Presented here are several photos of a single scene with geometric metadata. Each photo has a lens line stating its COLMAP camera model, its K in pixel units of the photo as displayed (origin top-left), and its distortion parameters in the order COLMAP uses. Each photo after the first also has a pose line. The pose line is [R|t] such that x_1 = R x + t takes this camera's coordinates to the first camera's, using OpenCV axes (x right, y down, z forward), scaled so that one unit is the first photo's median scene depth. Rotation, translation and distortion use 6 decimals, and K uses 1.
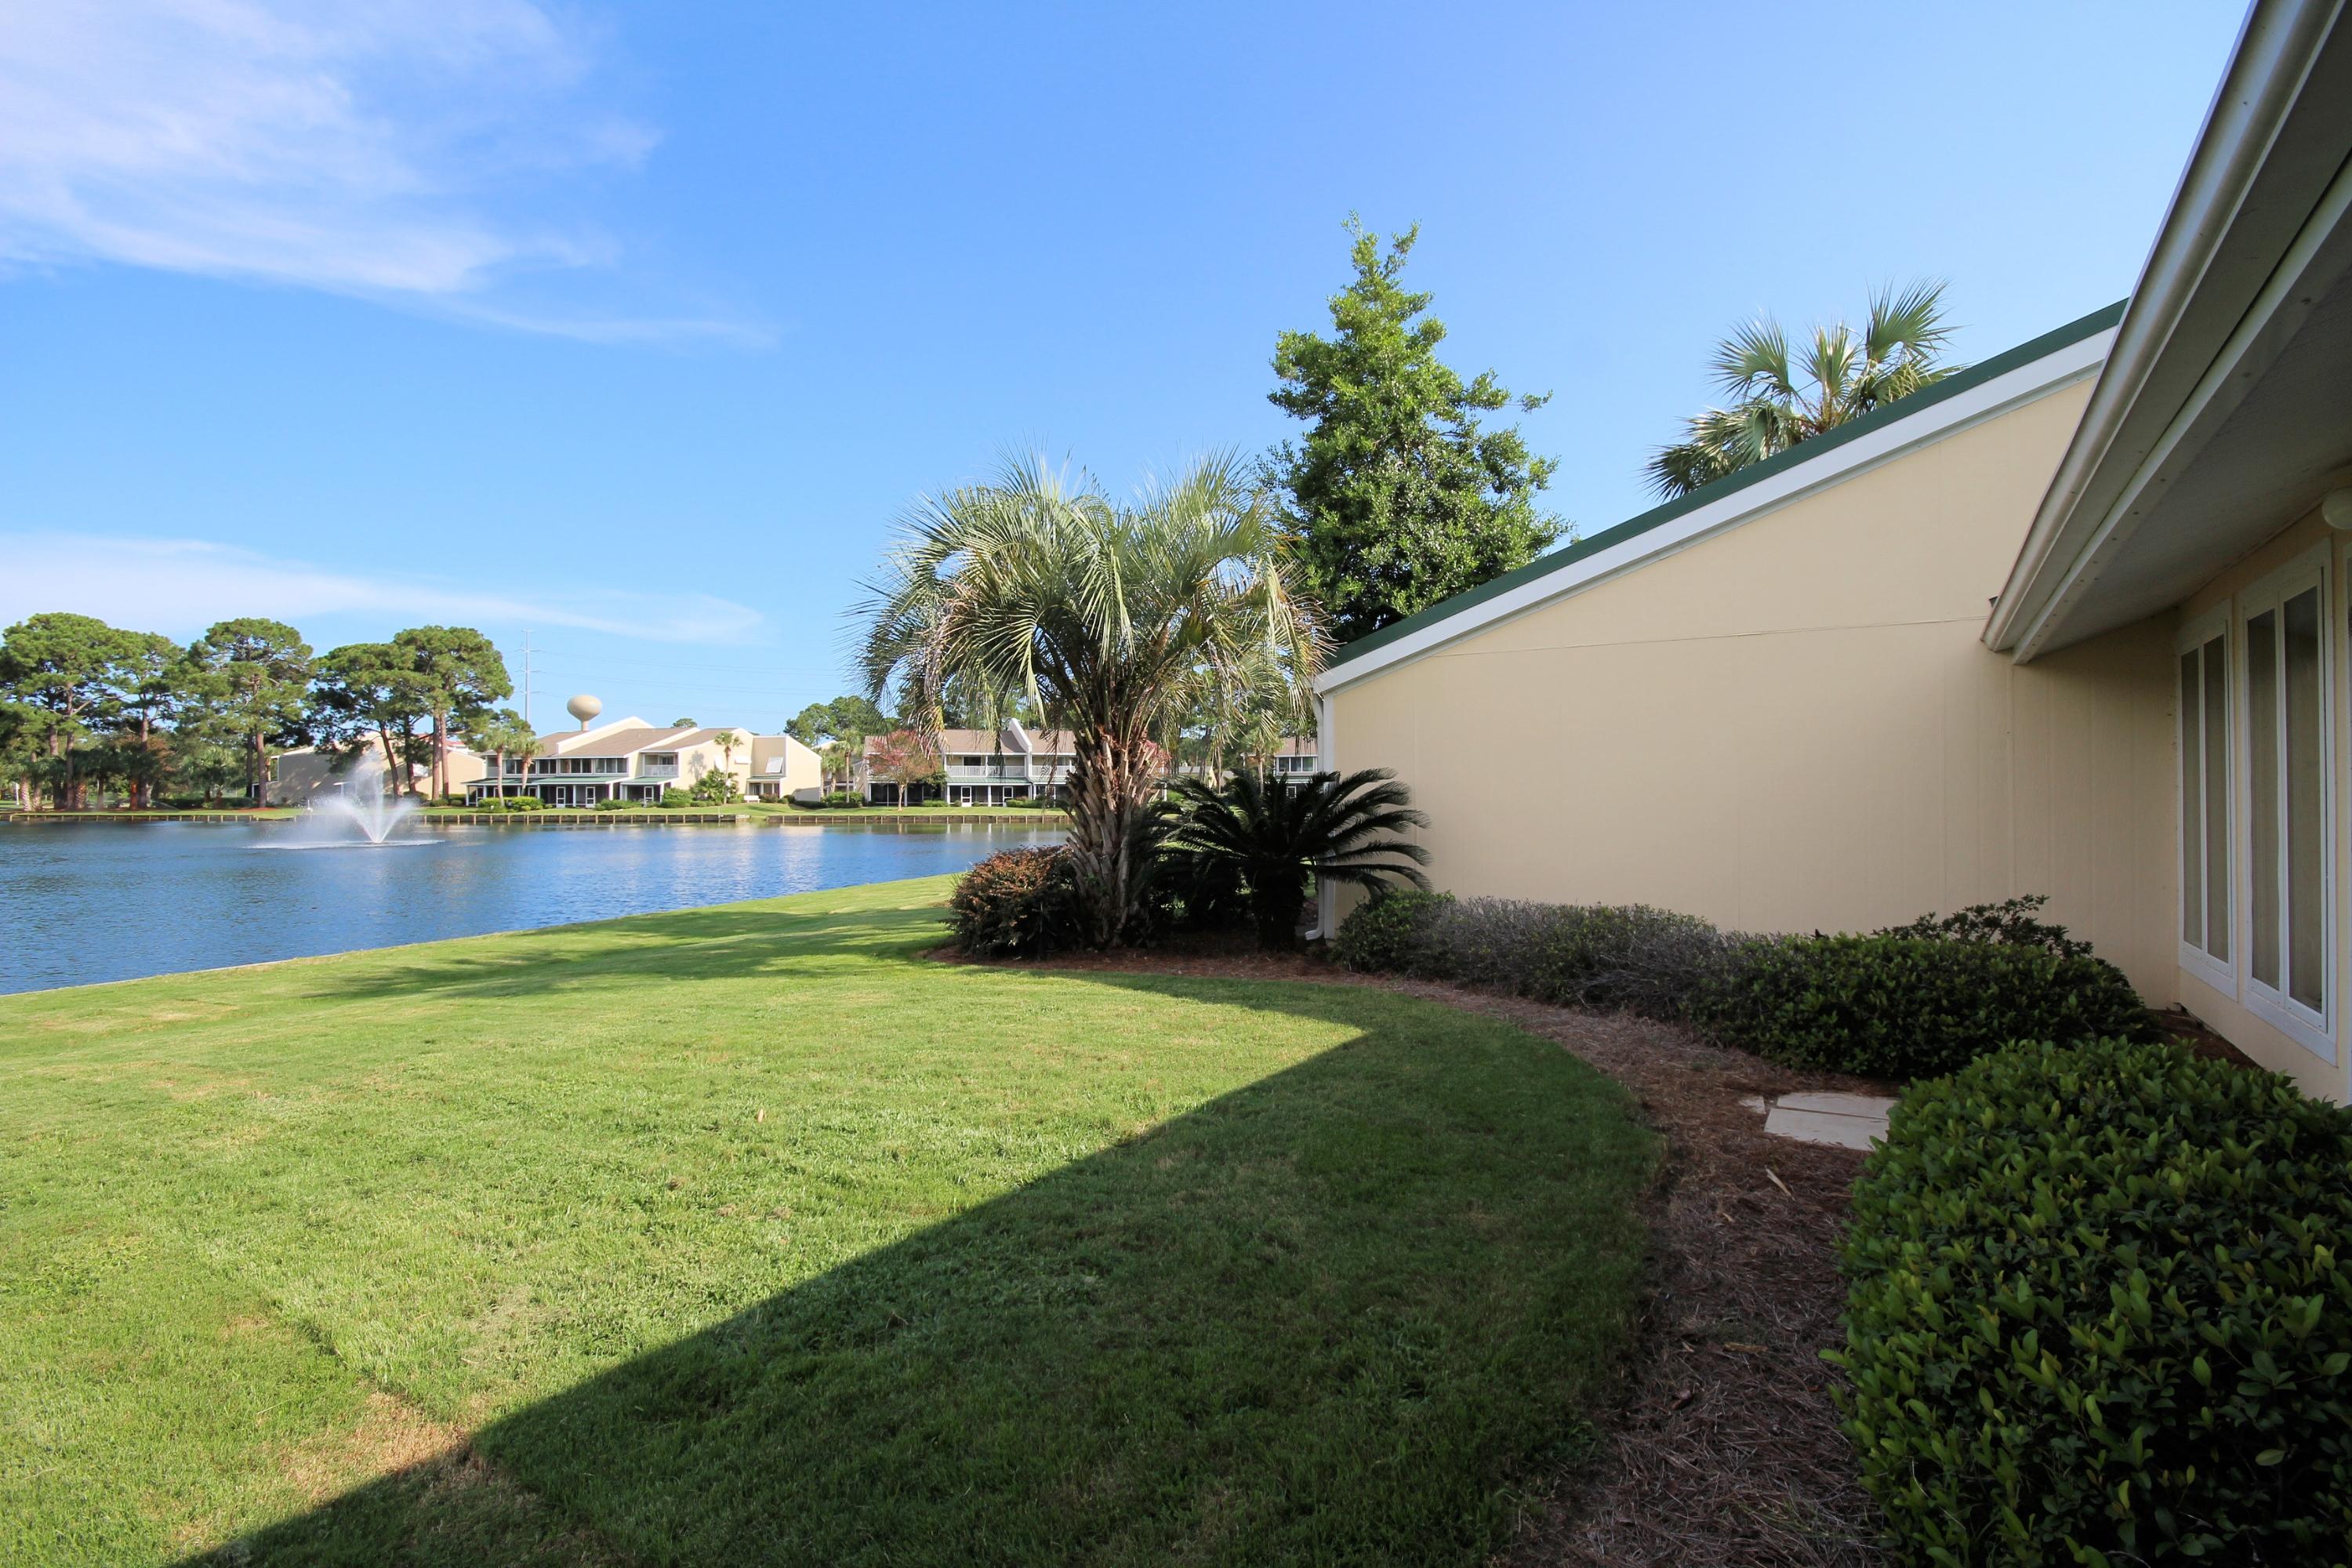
lens RADIAL K [[1092.9, 0, 1196.1], [0, 1092.9, 780.9], [0, 0, 1]] dist [0.004229, -0.007344]
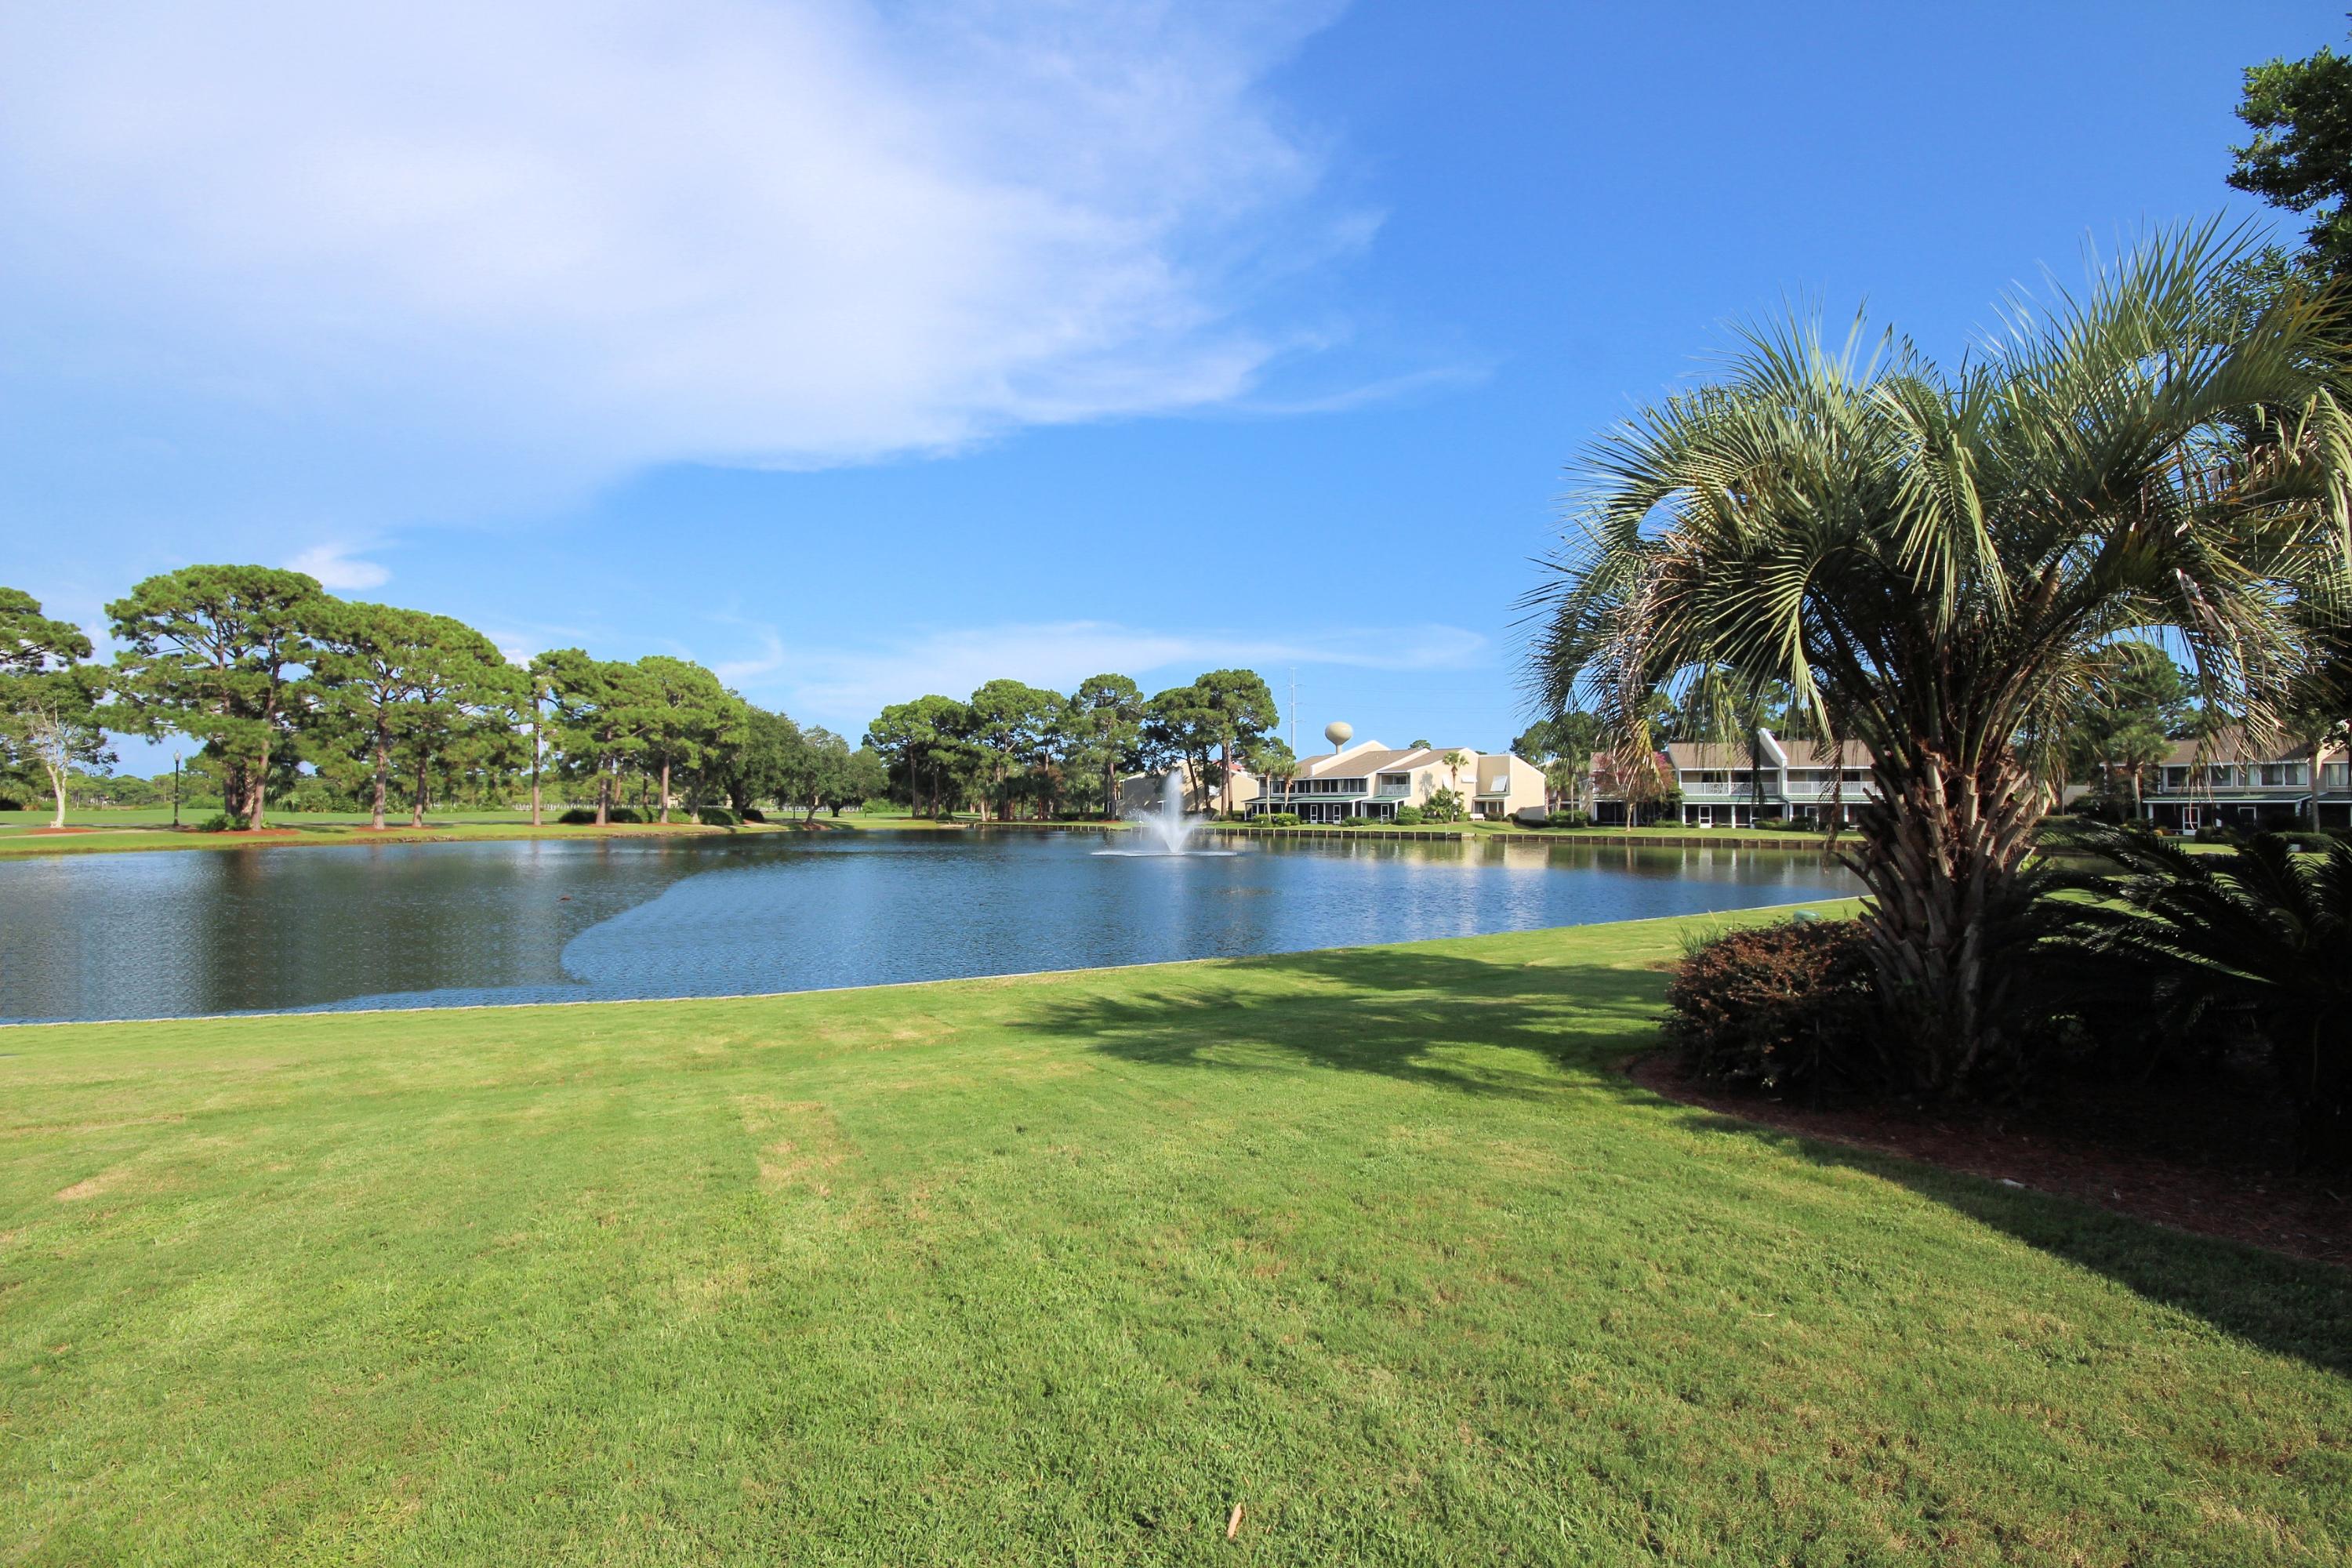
lens RADIAL K [[1092.9, 0, 1183.8], [0, 1092.9, 781.5], [0, 0, 1]] dist [0.004229, -0.007344]
pose [[0.794331, -0.009859, -0.607405, -0.004500], [0.000938, 0.999887, -0.015002, -0.001775], [0.607484, 0.011347, 0.794251, 0.025956]]
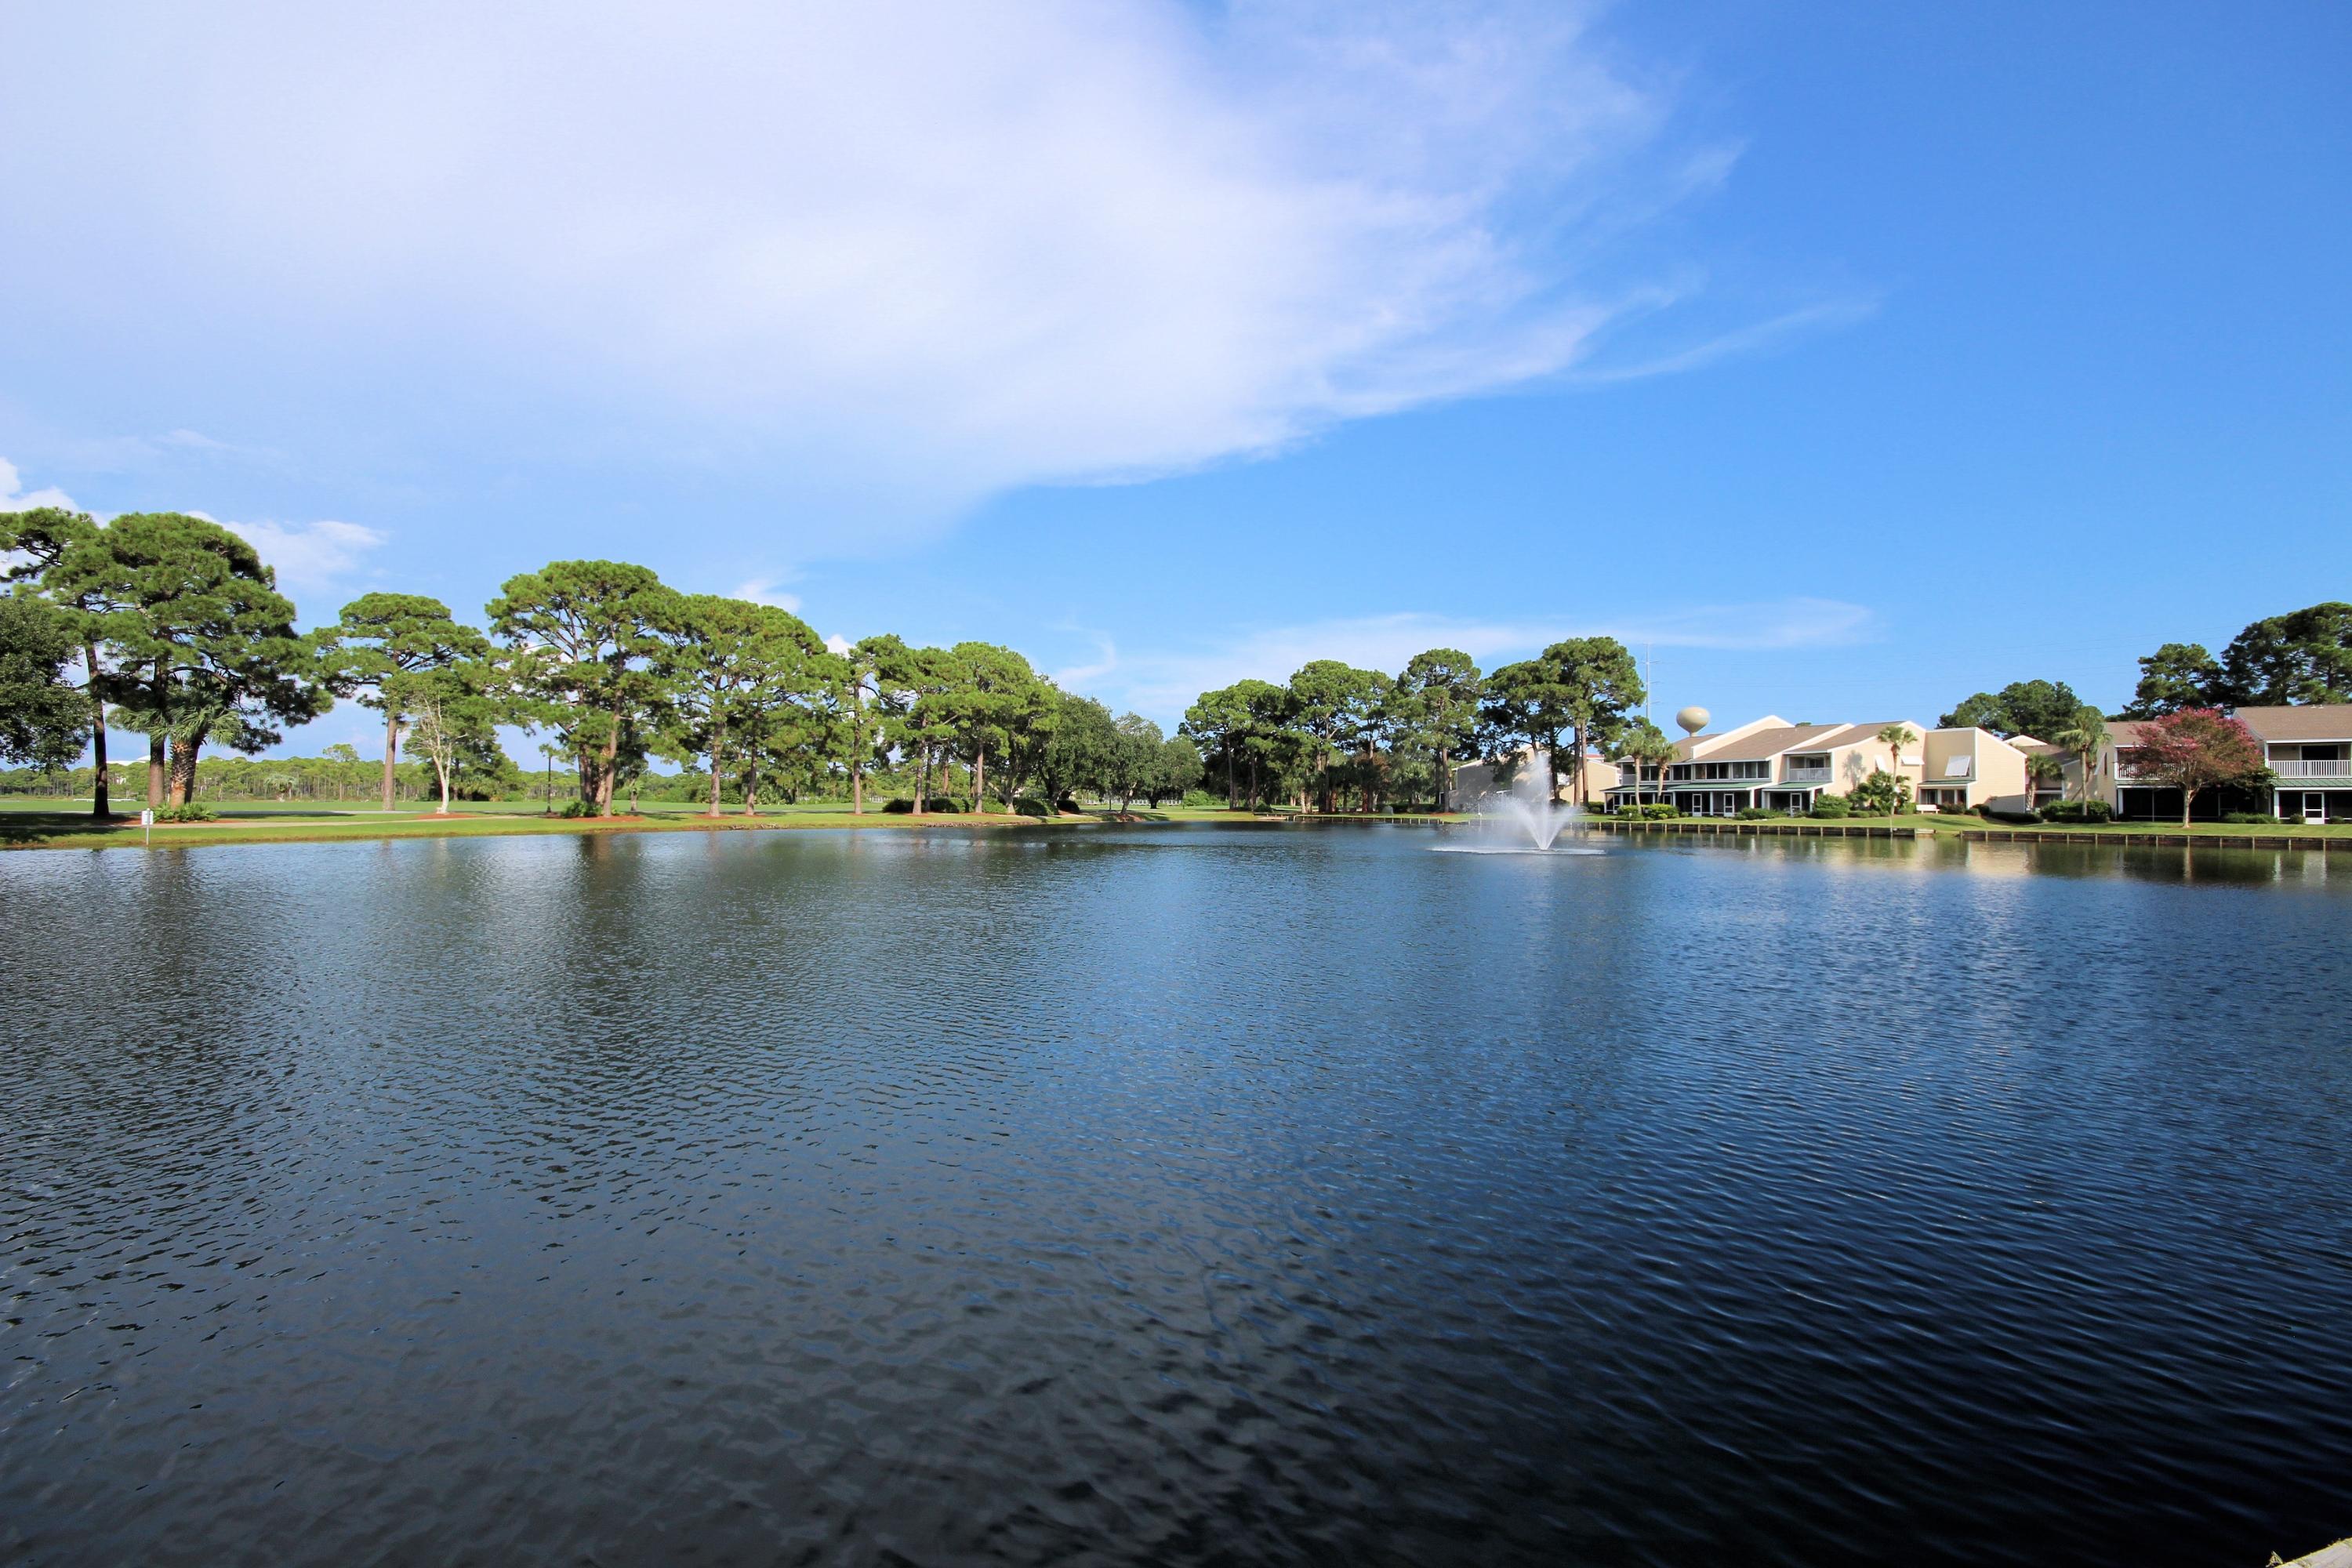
lens RADIAL K [[1092.9, 0, 1188.2], [0, 1092.9, 779.6], [0, 0, 1]] dist [0.004229, -0.007344]
pose [[0.588715, -0.012317, -0.808247, -0.083876], [0.002961, 0.999910, -0.013081, 0.004148], [0.808335, 0.005308, 0.588699, 0.102783]]
